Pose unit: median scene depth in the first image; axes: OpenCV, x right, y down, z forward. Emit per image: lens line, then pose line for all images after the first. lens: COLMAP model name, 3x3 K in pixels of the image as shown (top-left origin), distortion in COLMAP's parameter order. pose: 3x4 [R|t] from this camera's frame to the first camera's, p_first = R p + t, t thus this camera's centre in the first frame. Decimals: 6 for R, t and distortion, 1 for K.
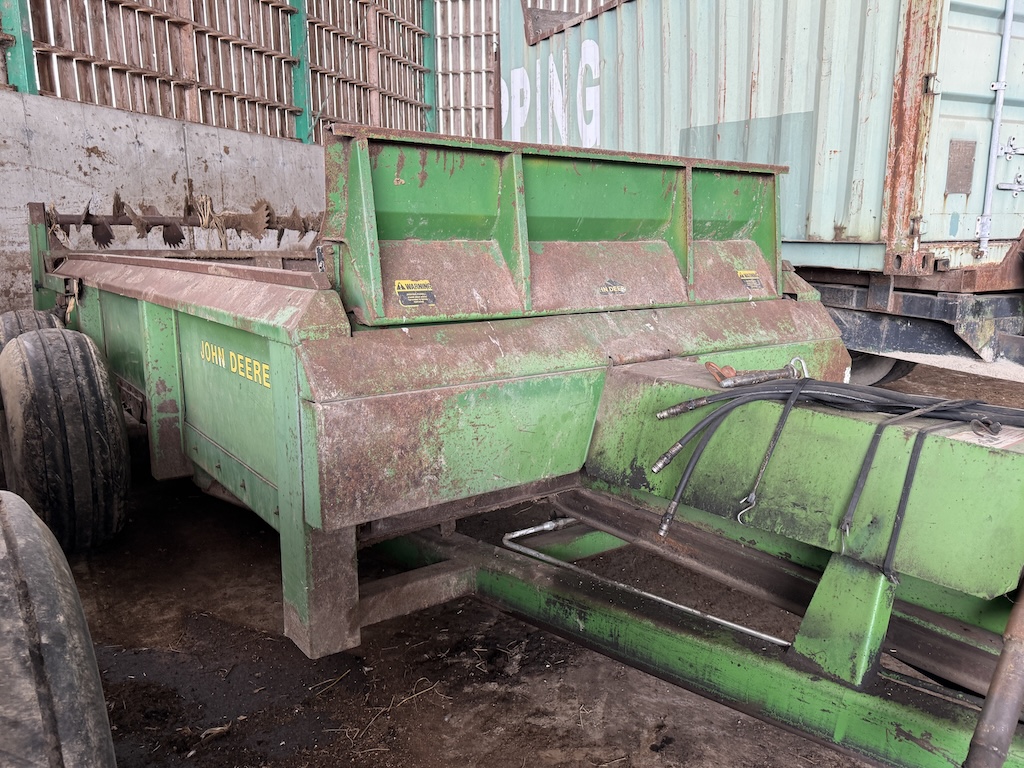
lens RADIAL K [[800.4, 0, 511.2], [0, 800.4, 384.0], [0, 0, 1]] dist [0.055234, -0.060375]
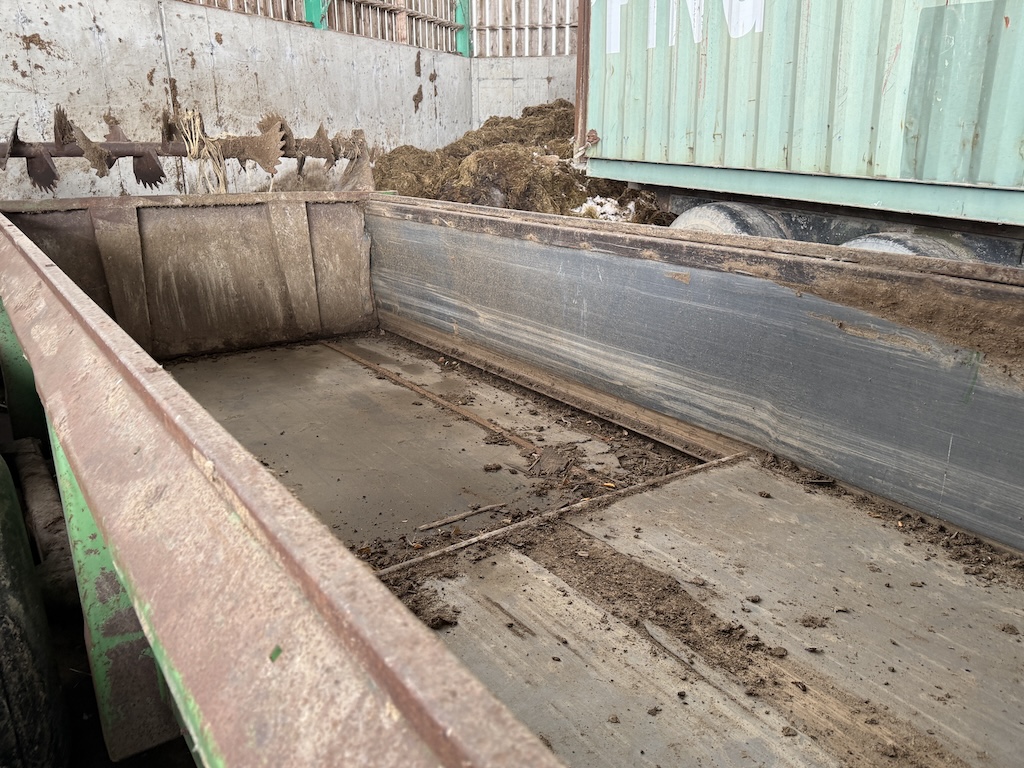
lens RADIAL K [[800.4, 0, 513.0], [0, 800.4, 383.8], [0, 0, 1]] dist [0.055234, -0.060375]
pose [[0.999995, 0.003137, -0.000767, -0.094791], [-0.003017, 0.992202, 0.124604, -0.079855], [0.001152, -0.124601, 0.992206, 0.260764]]
